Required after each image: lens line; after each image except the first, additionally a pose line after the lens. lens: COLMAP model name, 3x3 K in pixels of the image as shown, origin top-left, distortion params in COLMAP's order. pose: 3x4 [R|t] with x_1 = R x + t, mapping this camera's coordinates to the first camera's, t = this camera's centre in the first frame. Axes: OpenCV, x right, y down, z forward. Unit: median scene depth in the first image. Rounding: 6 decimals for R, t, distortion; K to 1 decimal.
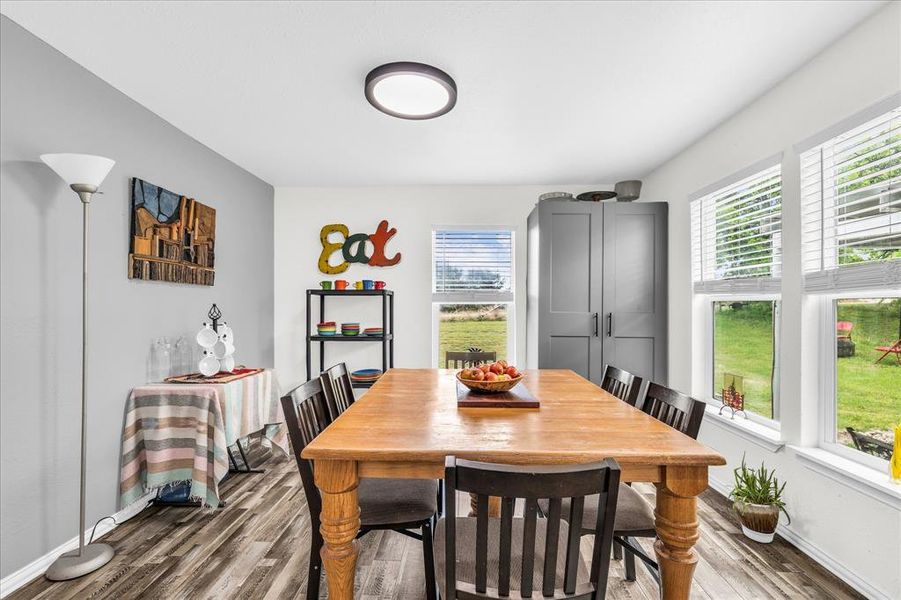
lens RADIAL K [[375.3, 0, 450.1], [0, 375.3, 307.9], [0, 0, 1]] dist [-0.002633, -0.000241]
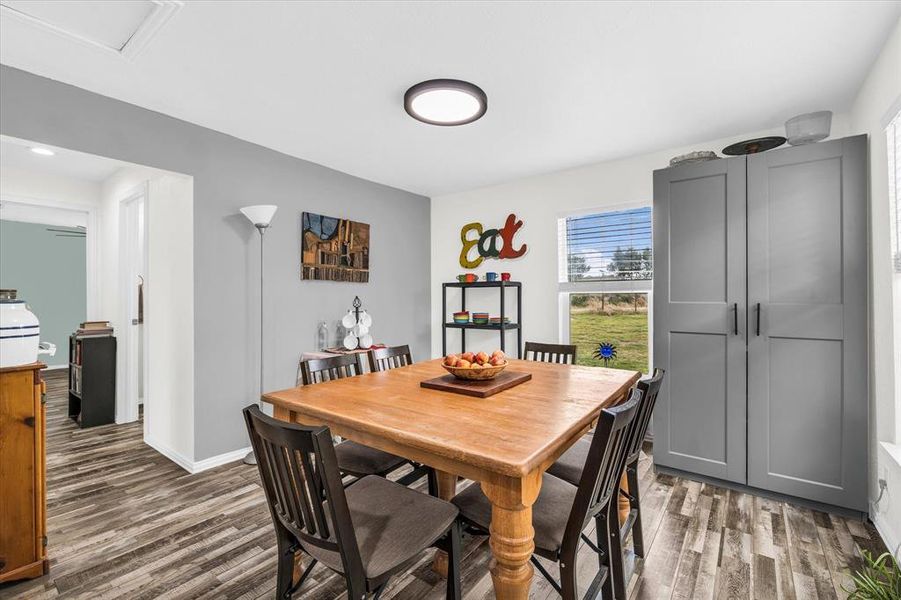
lens RADIAL K [[373.9, 0, 449.1], [0, 373.9, 298.1], [0, 0, 1]] dist [-0.005055, -0.000357]
pose [[0.830376, -0.005349, -0.557178, 0.342263], [0.004317, 0.999986, -0.003165, 0.002360], [0.557187, 0.000223, 0.830387, 0.062118]]
